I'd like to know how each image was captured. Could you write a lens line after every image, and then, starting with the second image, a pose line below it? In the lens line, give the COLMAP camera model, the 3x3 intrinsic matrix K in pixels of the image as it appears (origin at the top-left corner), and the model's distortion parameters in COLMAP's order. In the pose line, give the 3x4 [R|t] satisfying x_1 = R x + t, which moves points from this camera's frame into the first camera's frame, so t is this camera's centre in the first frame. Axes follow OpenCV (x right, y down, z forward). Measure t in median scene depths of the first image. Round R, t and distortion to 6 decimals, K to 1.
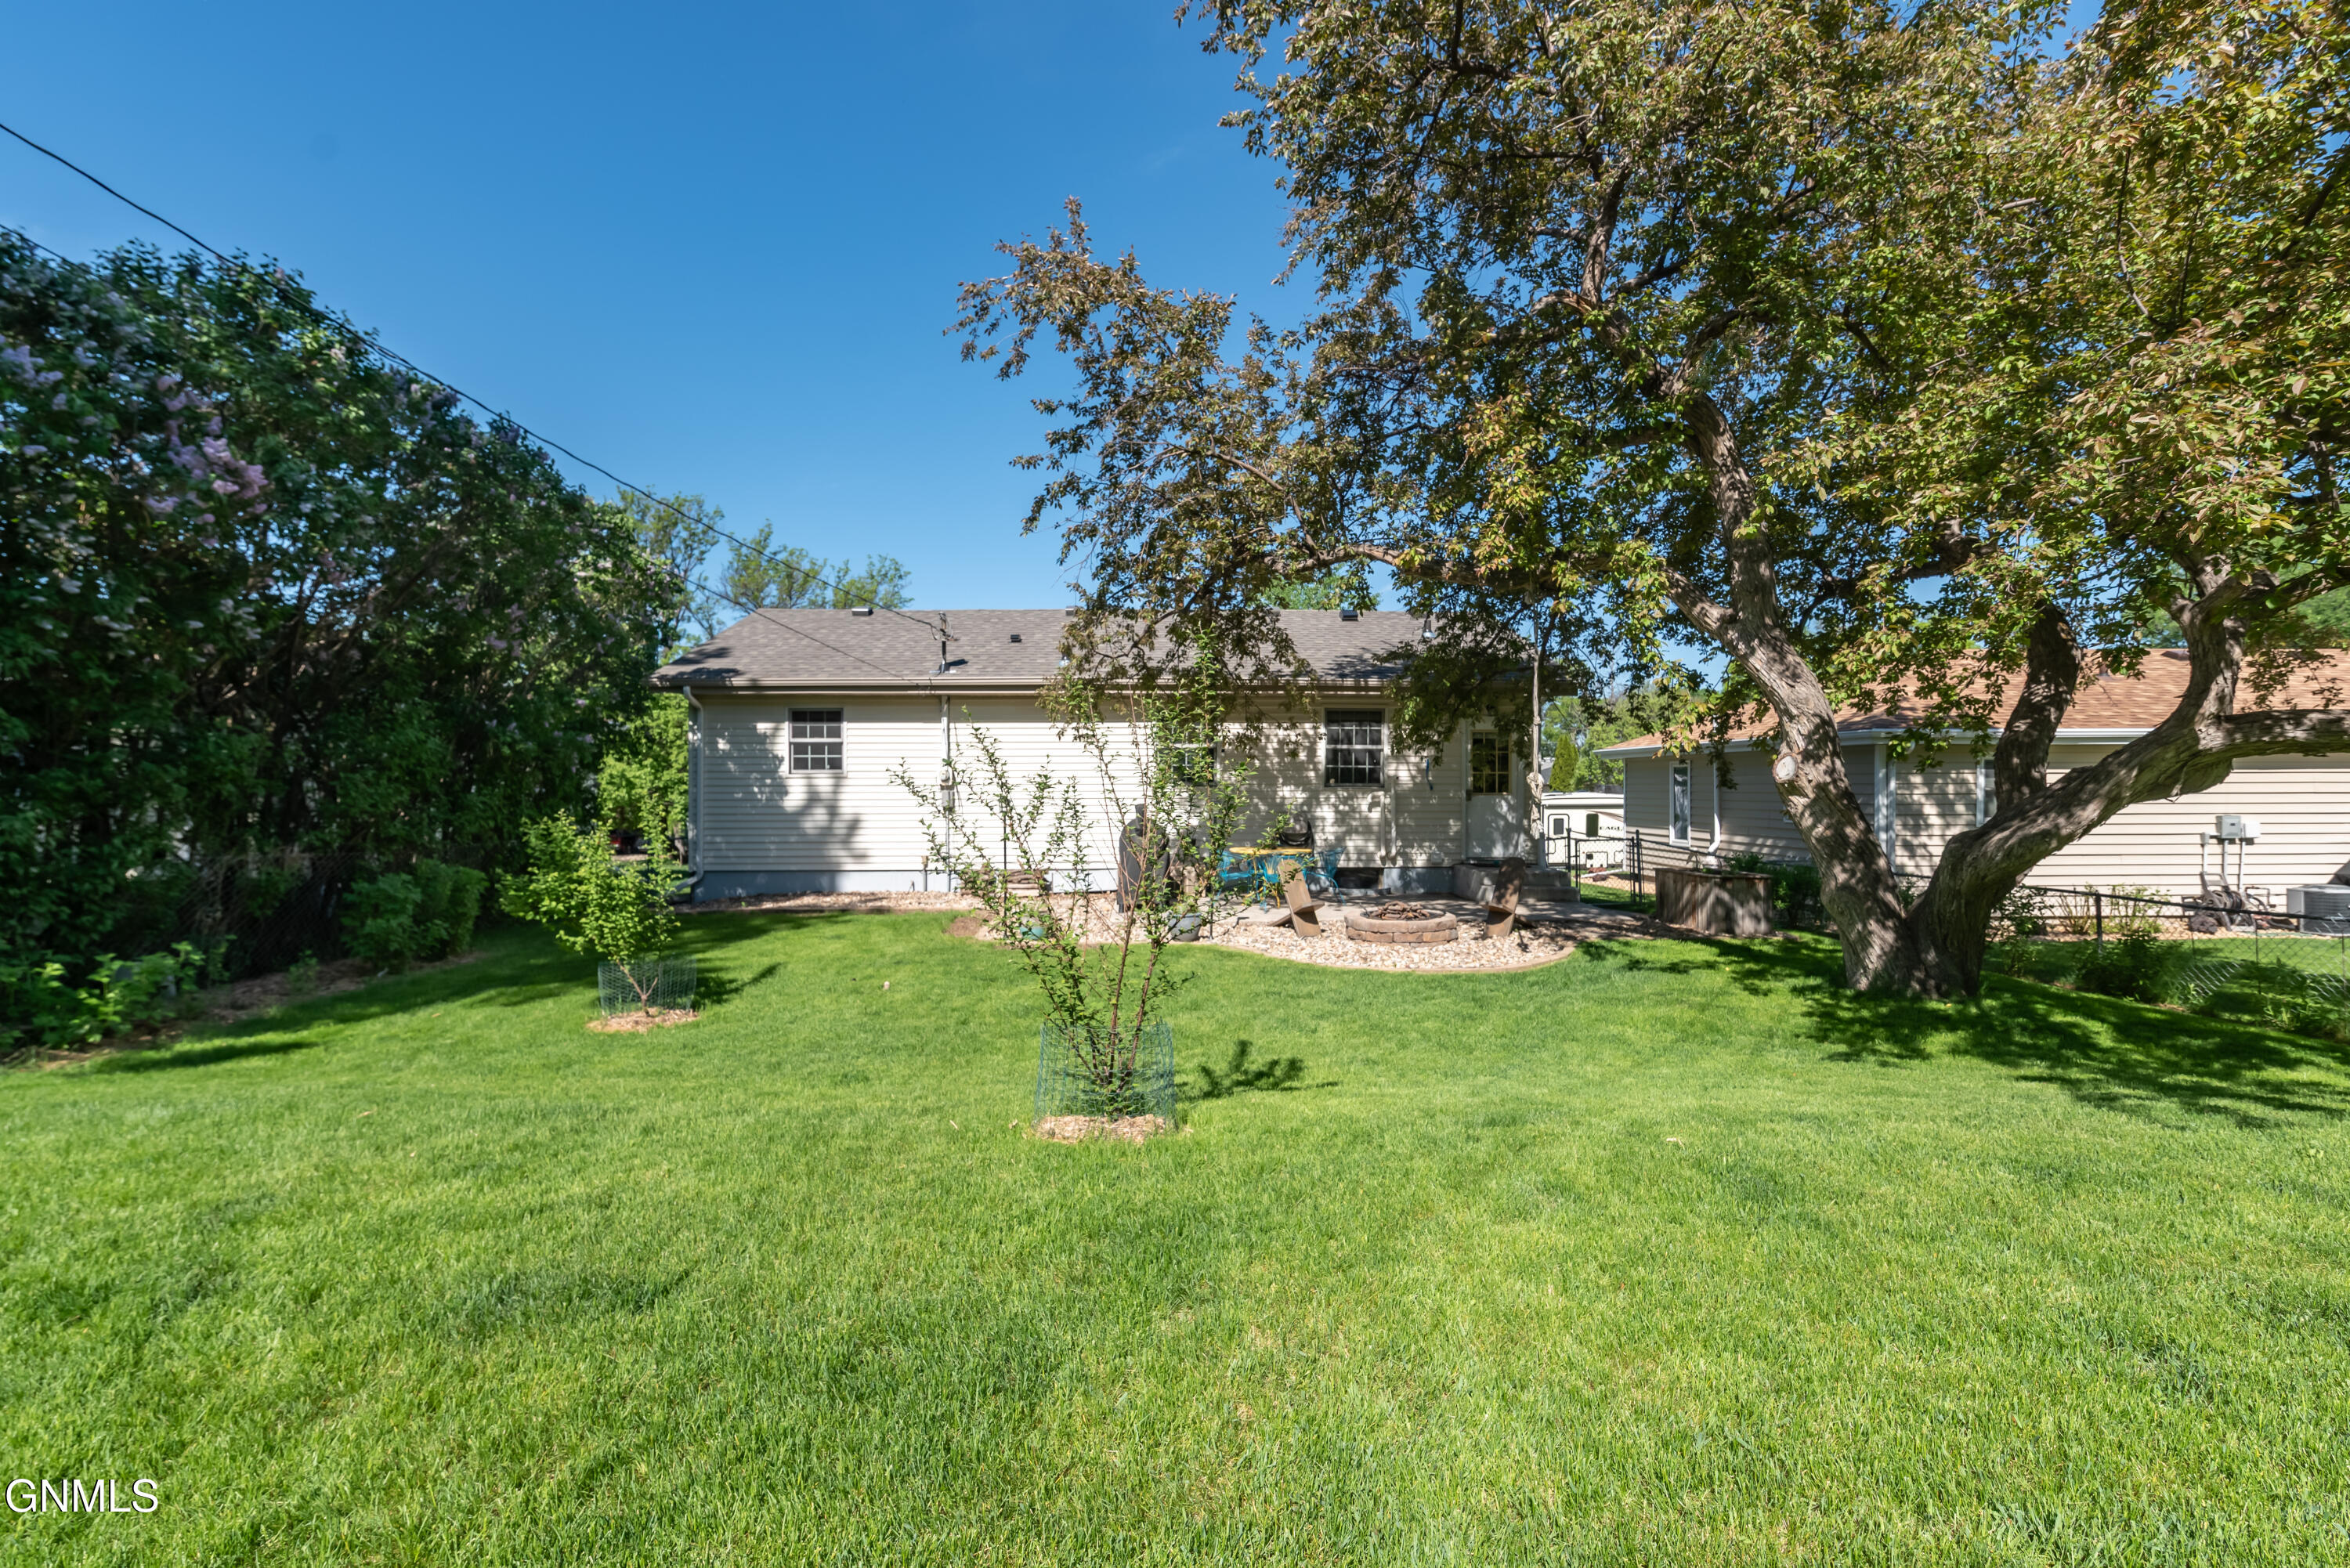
lens RADIAL K [[1006.1, 0, 1179.8], [0, 1006.1, 786.7], [0, 0, 1]] dist [0.001182, -0.000426]
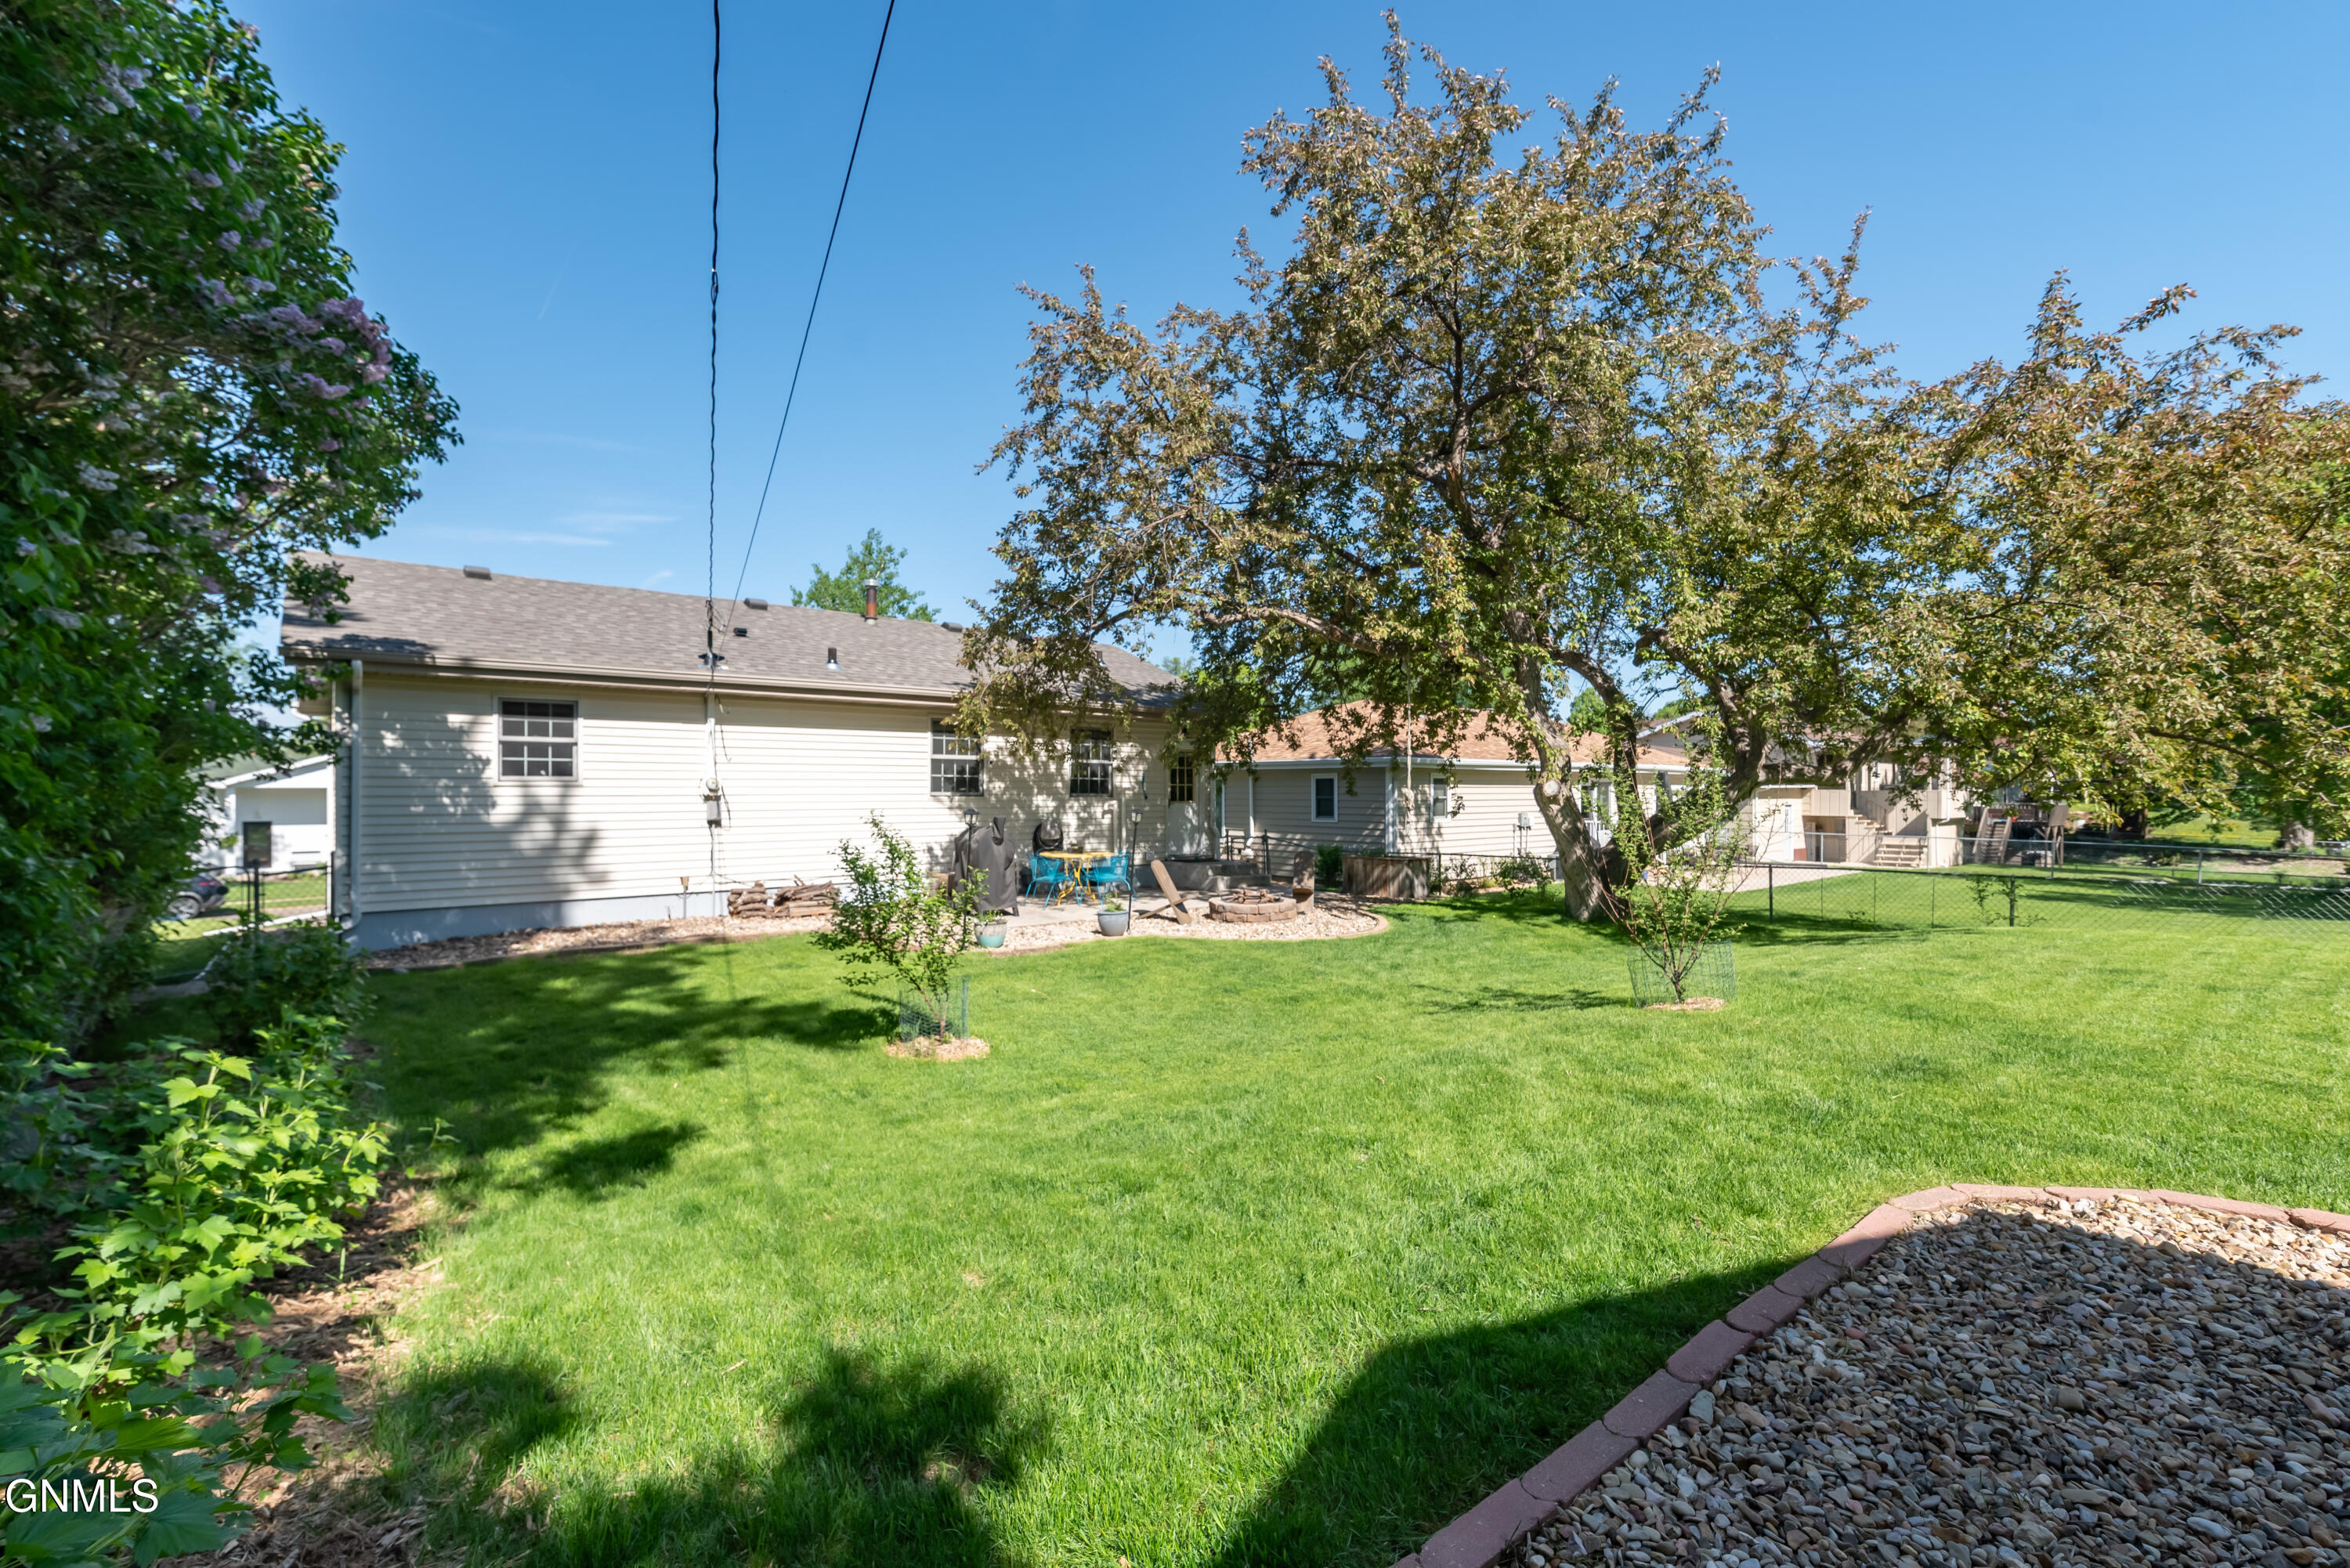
lens RADIAL K [[1006.1, 0, 1182.3], [0, 1006.1, 783.2], [0, 0, 1]] dist [0.001182, -0.000426]
pose [[0.789280, 0.007558, 0.613986, -0.448703], [-0.002748, 0.999958, -0.008777, -0.004869], [-0.614027, 0.005240, 0.789268, 0.040731]]
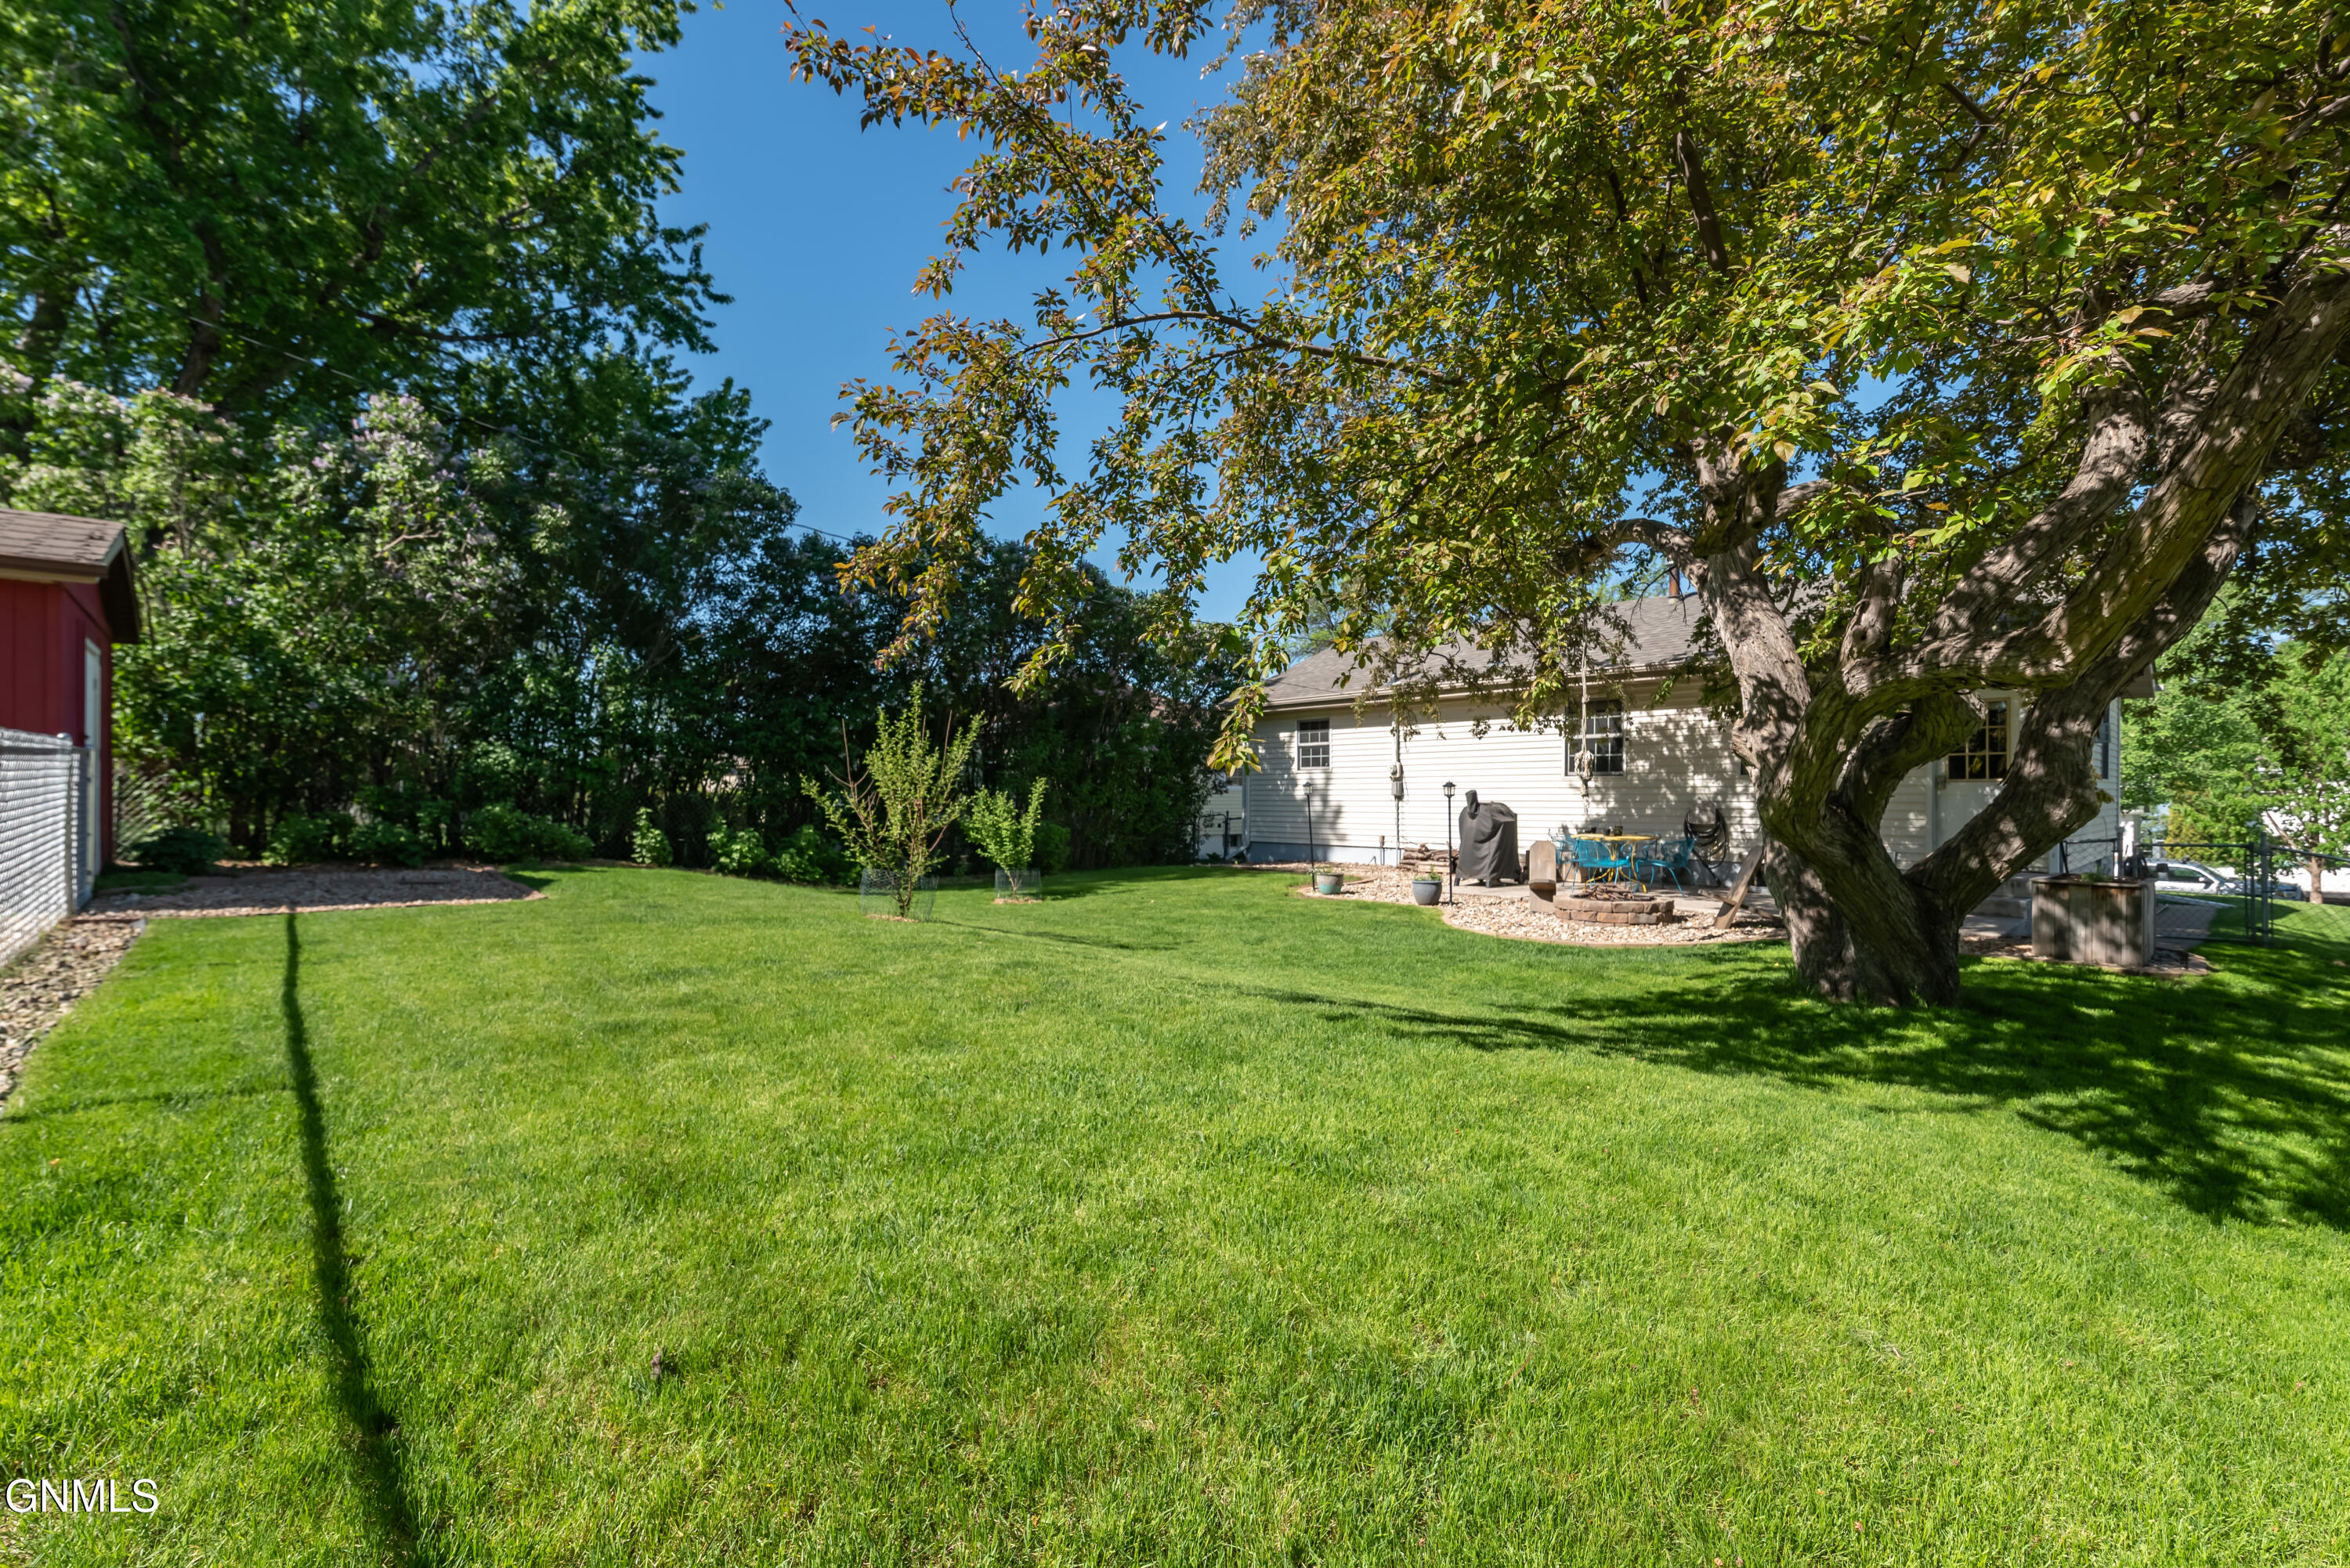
lens RADIAL K [[1006.1, 0, 1181.2], [0, 1006.1, 790.0], [0, 0, 1]] dist [0.001182, -0.000426]
pose [[0.664325, -0.000652, -0.747443, 0.494249], [-0.002026, 0.999994, -0.002673, 0.017062], [0.747441, 0.003290, 0.664320, 0.010731]]
